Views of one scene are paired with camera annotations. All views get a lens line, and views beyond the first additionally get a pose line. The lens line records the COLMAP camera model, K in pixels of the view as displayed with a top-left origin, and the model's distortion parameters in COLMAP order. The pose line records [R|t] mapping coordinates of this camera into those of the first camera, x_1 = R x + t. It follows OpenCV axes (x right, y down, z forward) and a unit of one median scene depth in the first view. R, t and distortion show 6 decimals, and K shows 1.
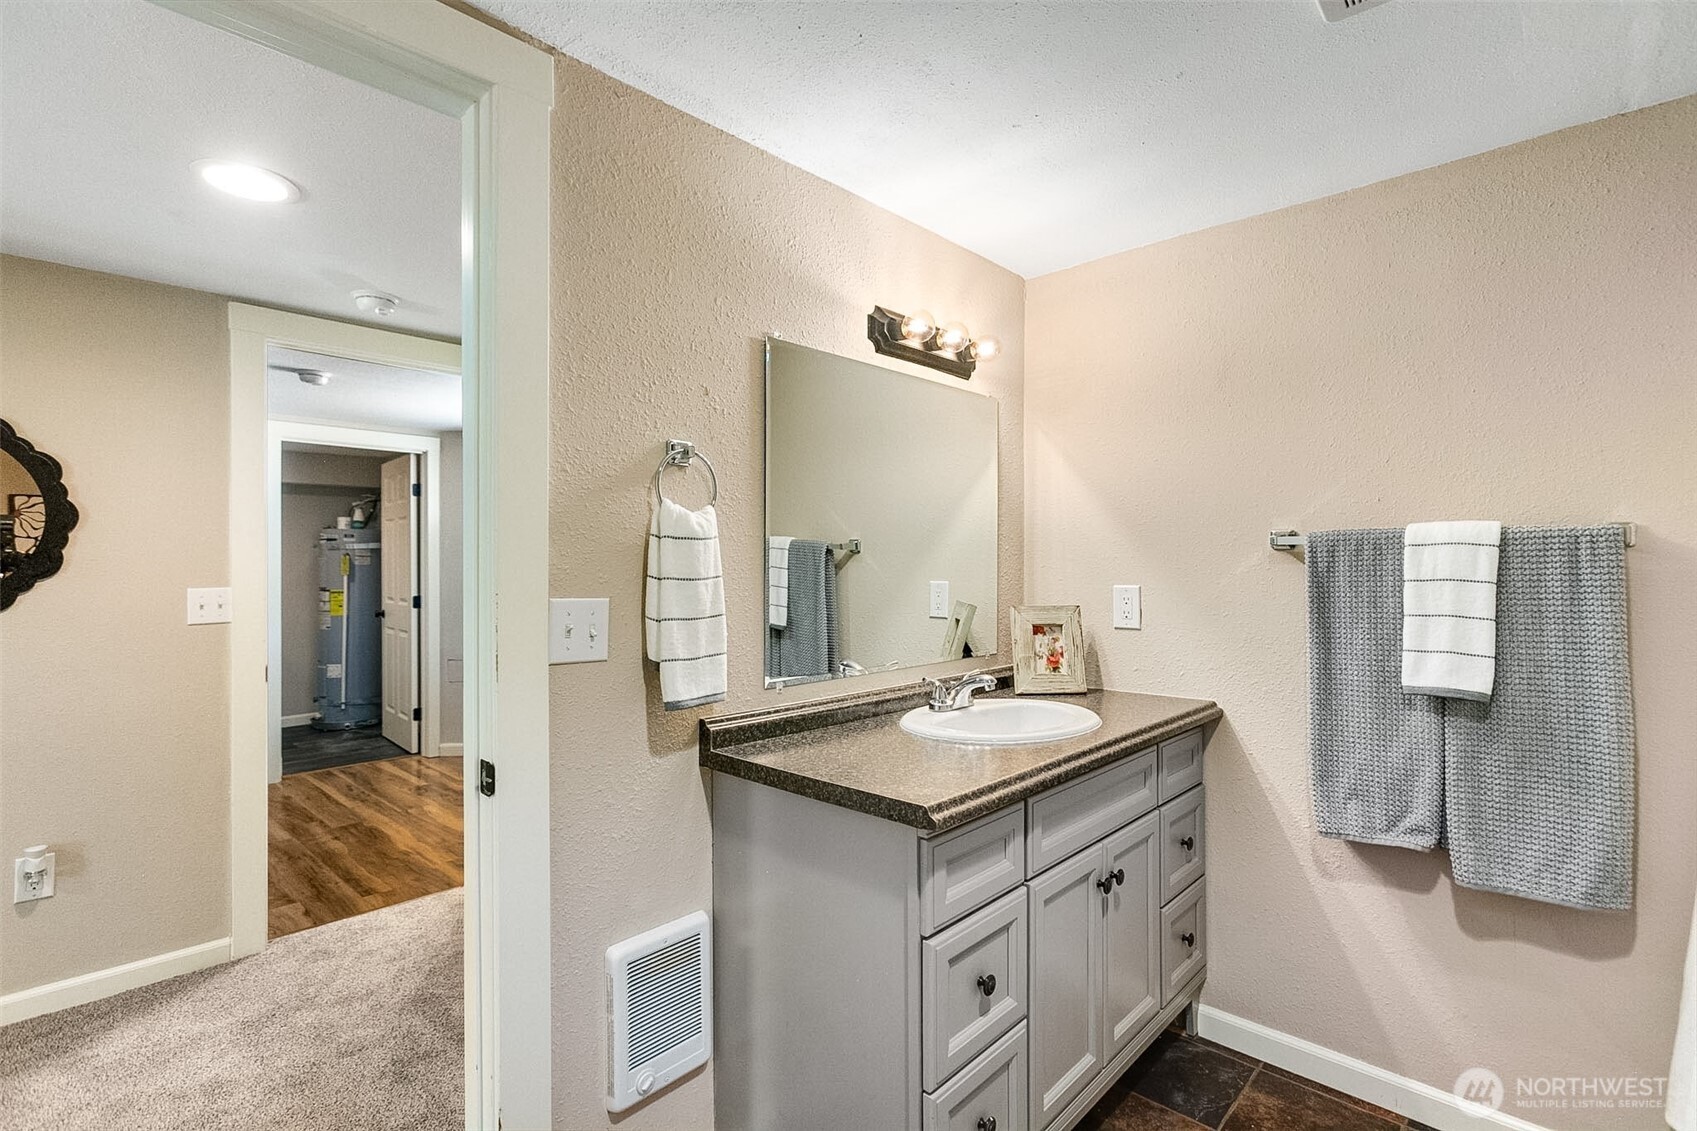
lens RADIAL K [[797.0, 0, 850.2], [0, 797.0, 571.1], [0, 0, 1]] dist [0.000016, 0.000106]
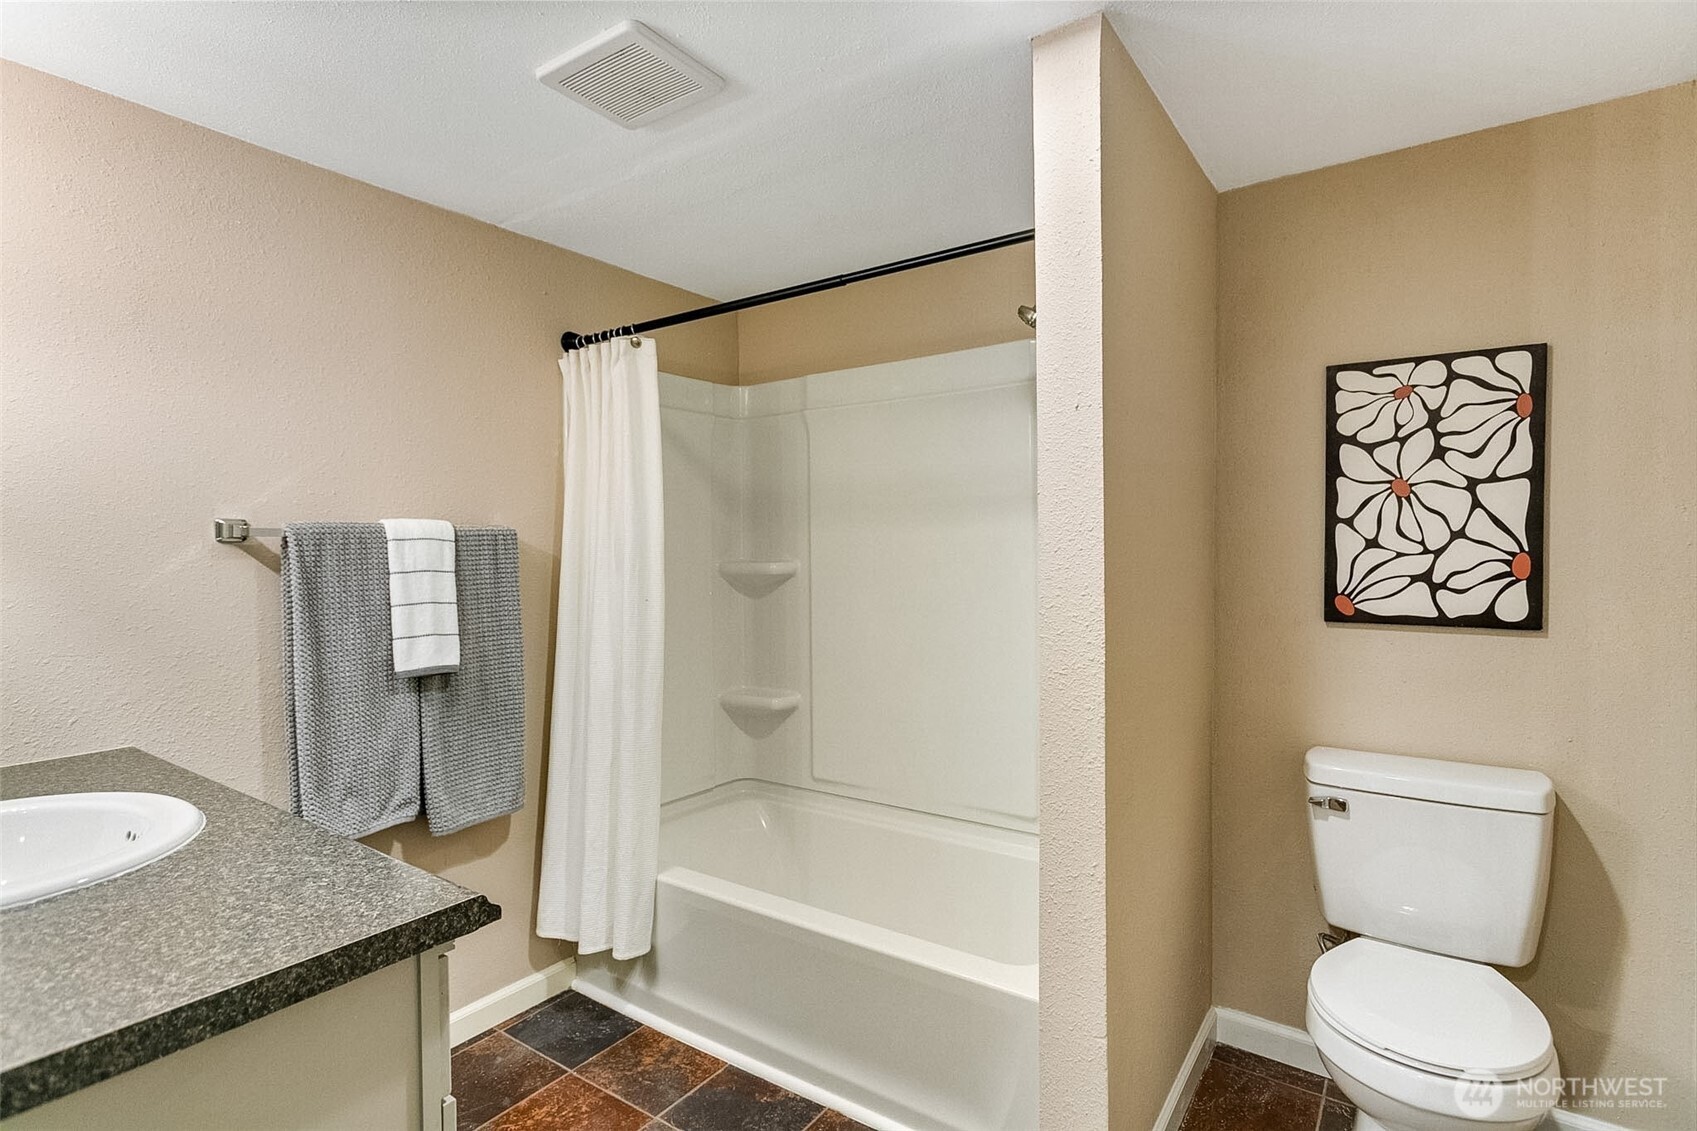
lens RADIAL K [[848.6, 0, 848.5], [0, 848.6, 565.5], [0, 0, 1]] dist [-0.000056, -0.000057]
pose [[-0.131932, -0.015130, 0.991143, -0.504775], [0.019292, 0.999655, 0.017828, -0.006512], [-0.991071, 0.021473, -0.131595, 0.551147]]
